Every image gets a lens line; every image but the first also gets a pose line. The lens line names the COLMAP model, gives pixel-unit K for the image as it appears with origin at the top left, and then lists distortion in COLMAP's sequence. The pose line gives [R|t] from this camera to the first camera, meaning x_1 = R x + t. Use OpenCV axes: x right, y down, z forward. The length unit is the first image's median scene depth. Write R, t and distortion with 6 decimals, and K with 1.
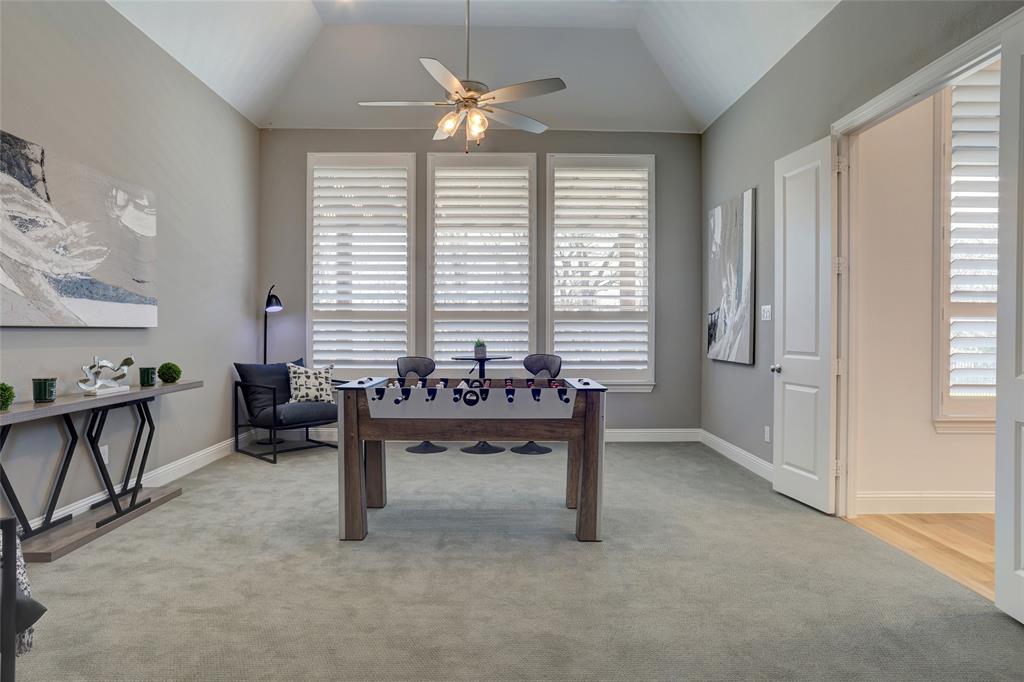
lens RADIAL K [[583.2, 0, 508.8], [0, 583.2, 339.9], [0, 0, 1]] dist [0.009420, 0.007460]
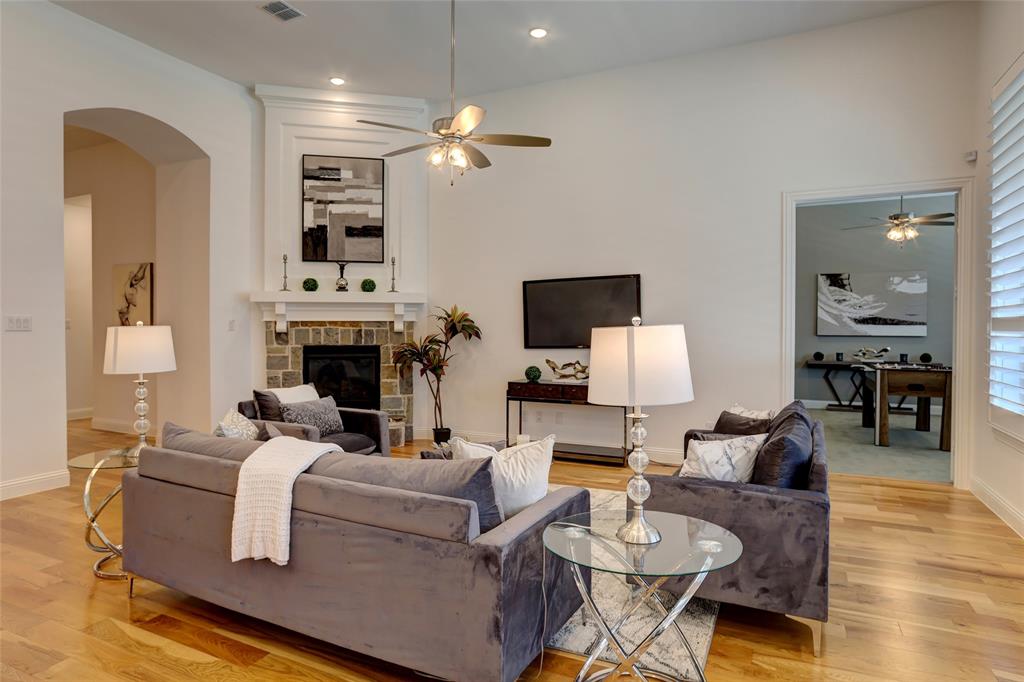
lens RADIAL K [[583.2, 0, 510.6], [0, 583.2, 335.8], [0, 0, 1]] dist [0.009420, 0.007460]
pose [[-0.439888, 0.013533, -0.897951, 2.373602], [-0.014267, 0.999655, 0.022055, -0.057912], [0.897939, 0.022513, -0.439543, 0.741010]]
